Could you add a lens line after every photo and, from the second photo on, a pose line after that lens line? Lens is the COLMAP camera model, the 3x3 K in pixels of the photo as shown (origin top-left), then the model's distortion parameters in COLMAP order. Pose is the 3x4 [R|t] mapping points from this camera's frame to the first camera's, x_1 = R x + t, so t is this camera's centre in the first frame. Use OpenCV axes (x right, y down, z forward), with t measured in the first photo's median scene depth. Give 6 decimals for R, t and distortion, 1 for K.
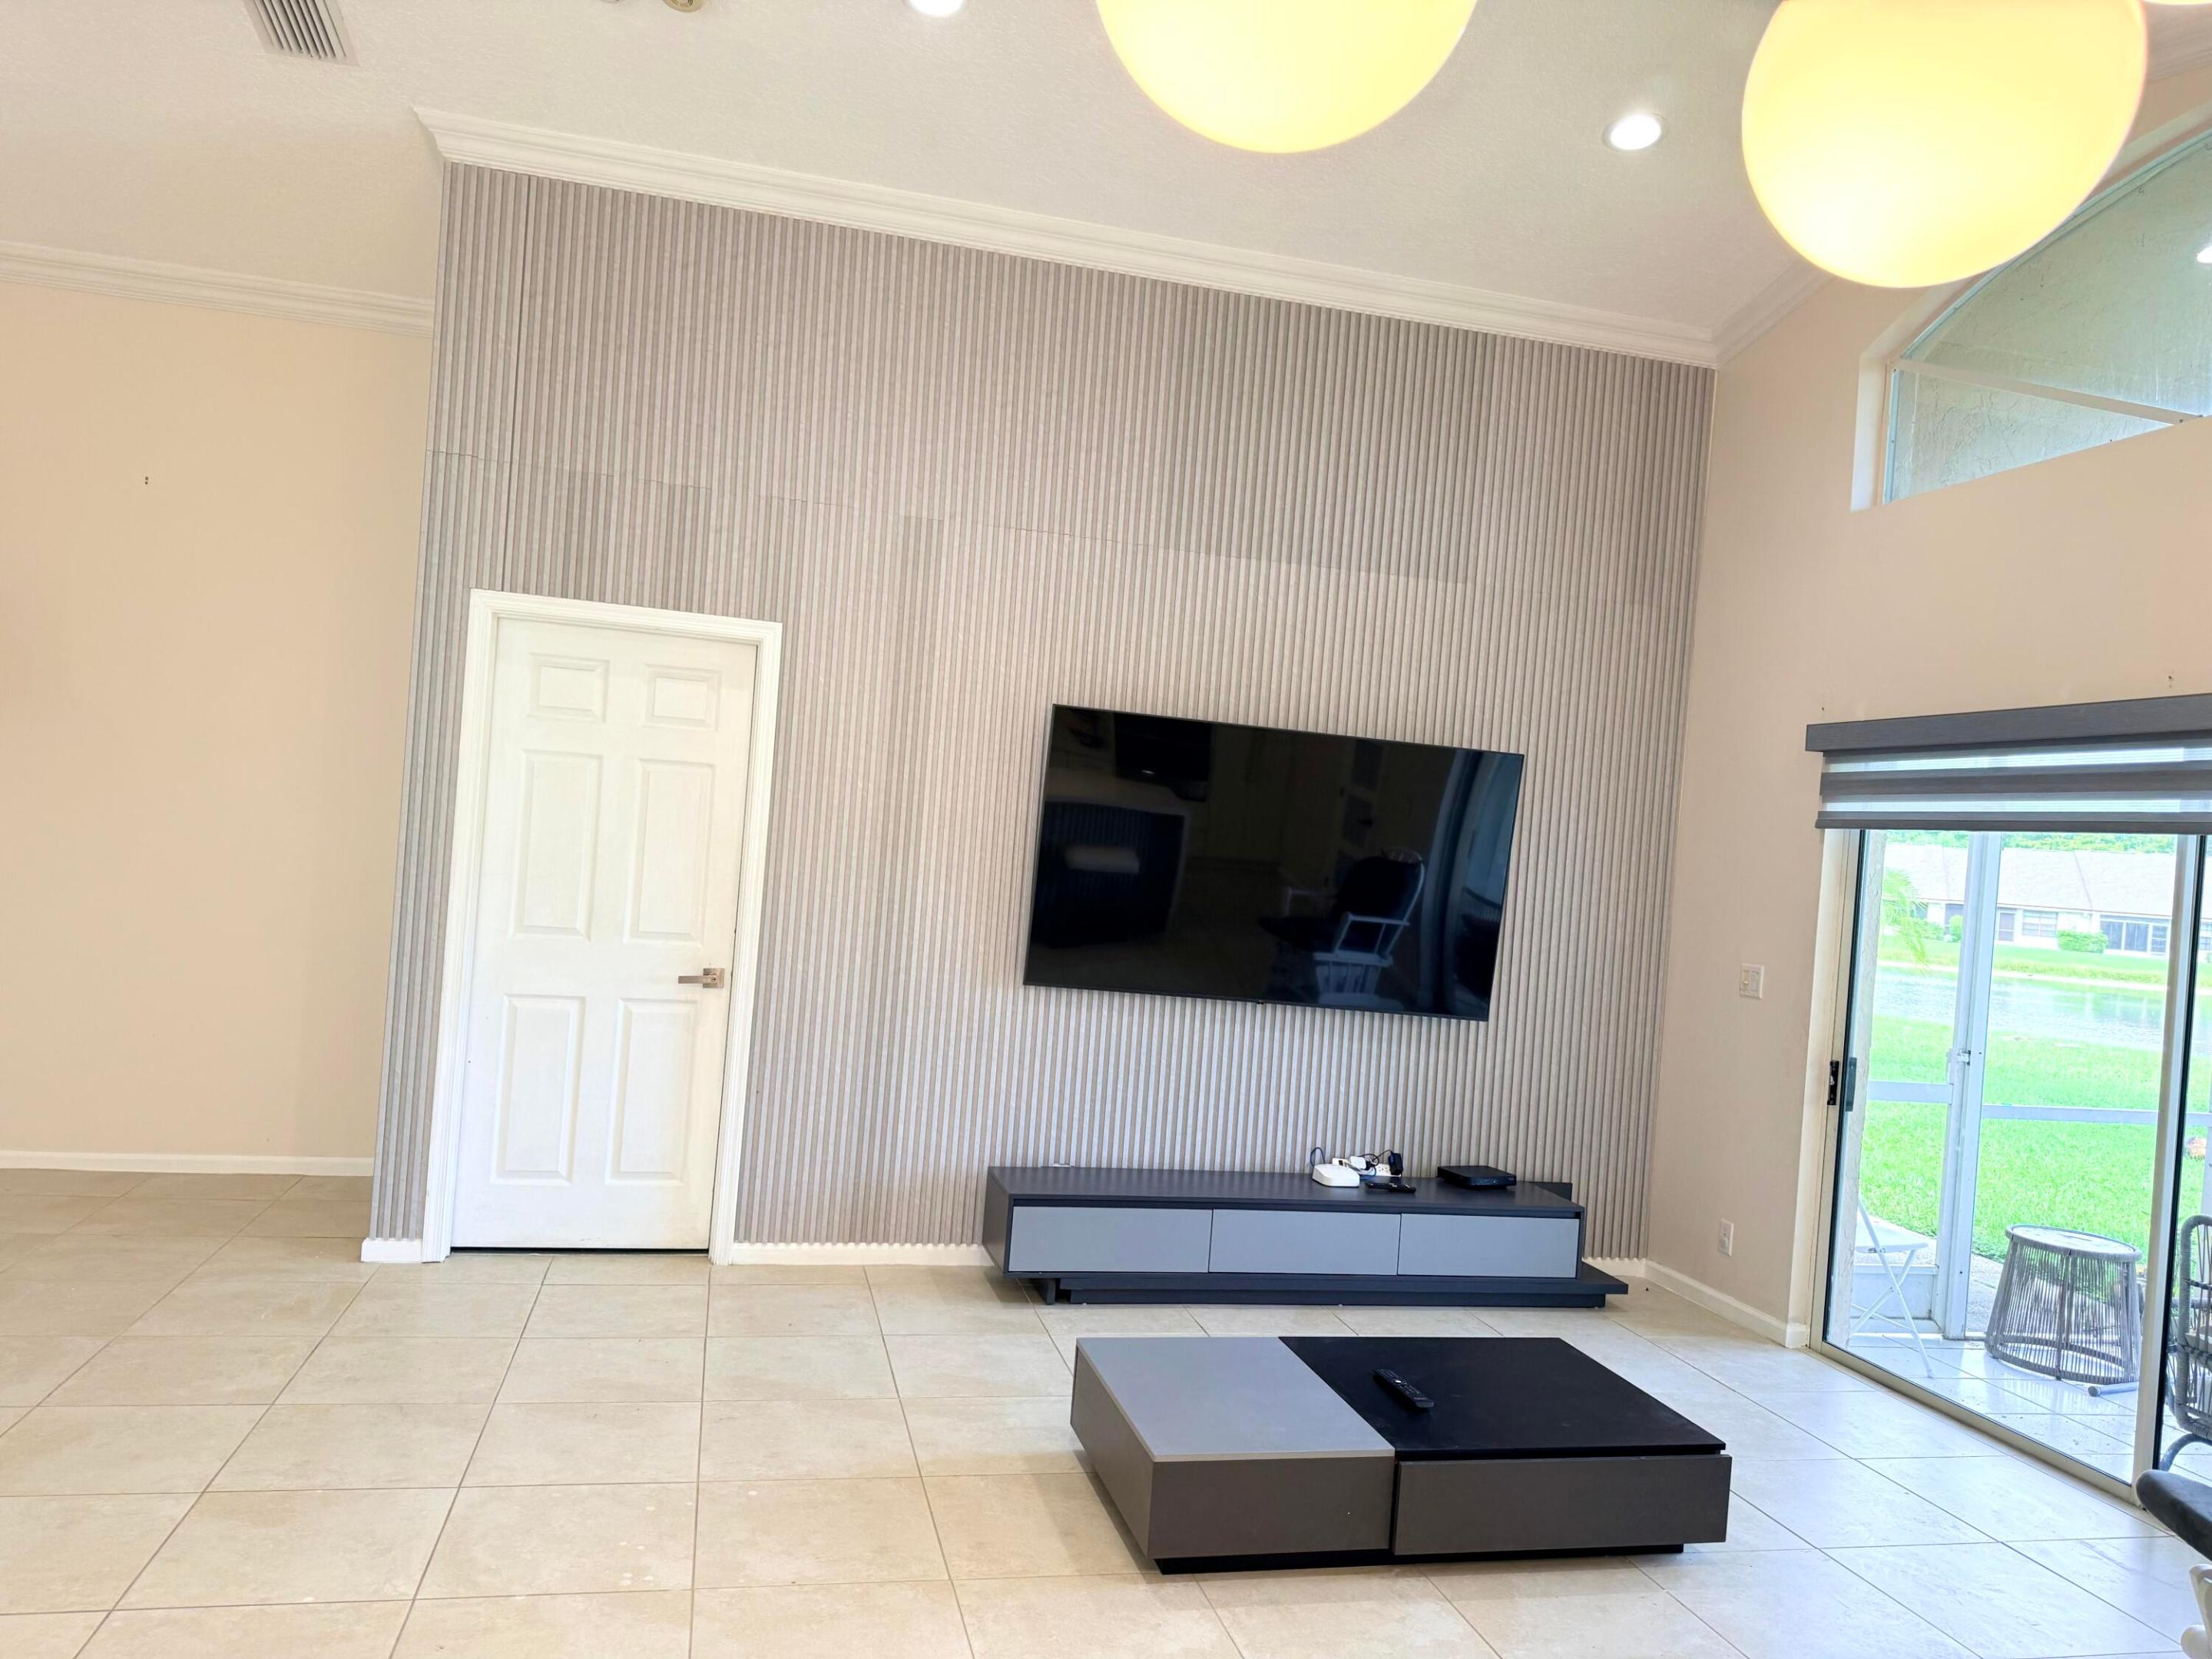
lens RADIAL K [[1555.1, 0, 1089.2], [0, 1555.1, 833.1], [0, 0, 1]] dist [-0.003404, -0.006033]
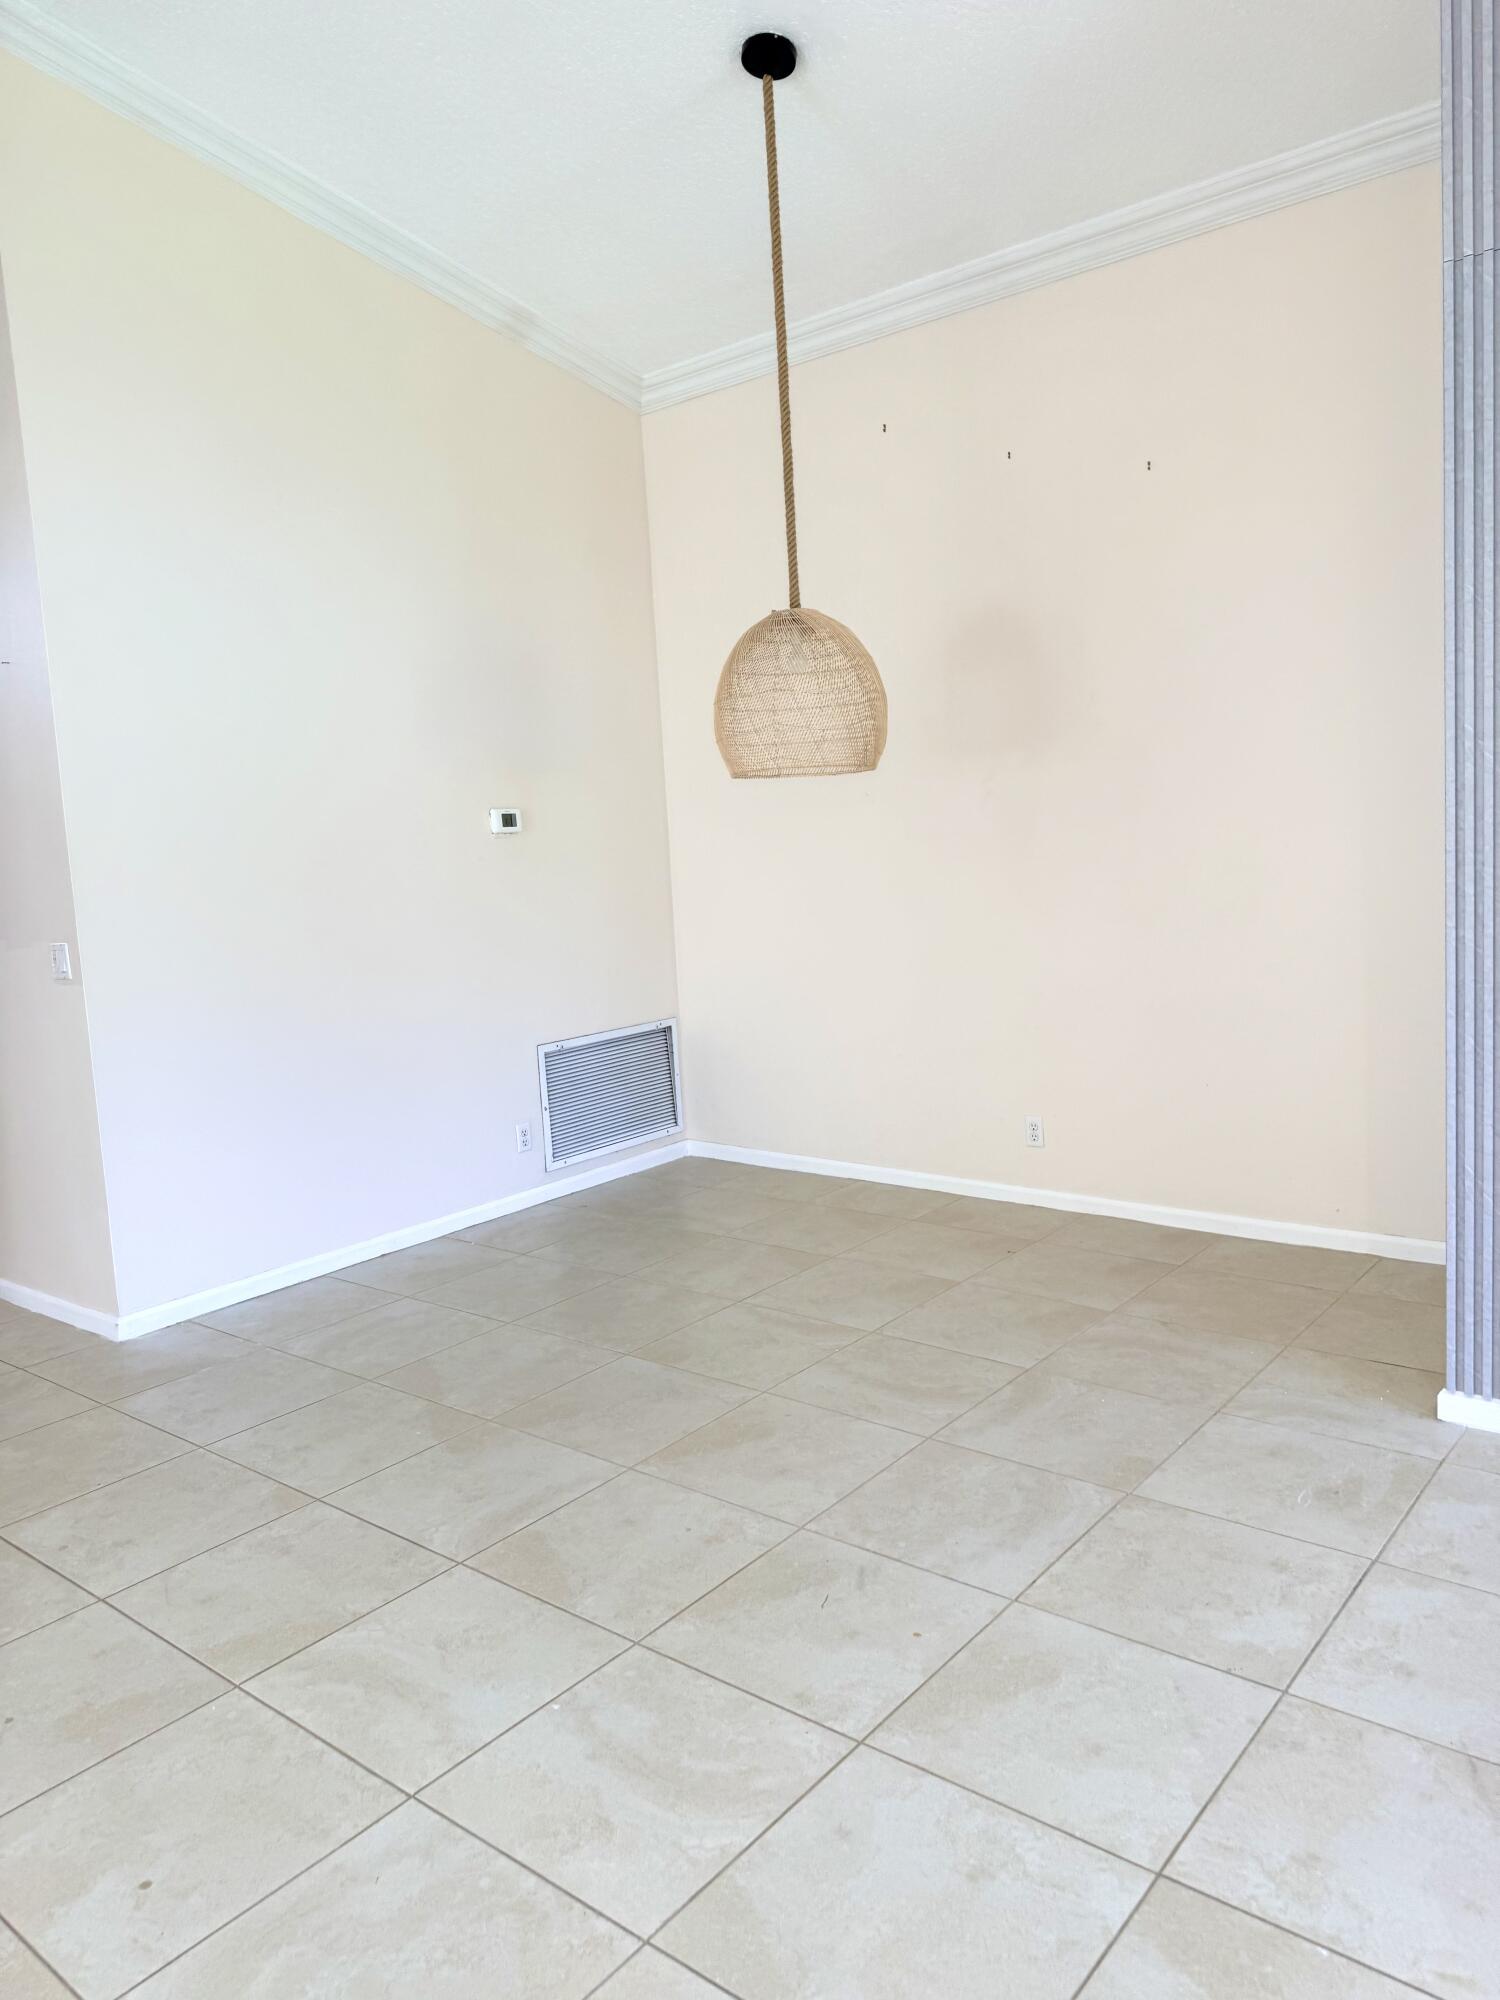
lens RADIAL K [[1406.1, 0, 751.8], [0, 1406.1, 999.1], [0, 0, 1]] dist [-0.003404, -0.006033]
pose [[0.599366, -0.011269, -0.800396, -0.146004], [0.110895, 0.991428, 0.069084, -0.007104], [0.792756, -0.130167, 0.595478, 0.424685]]
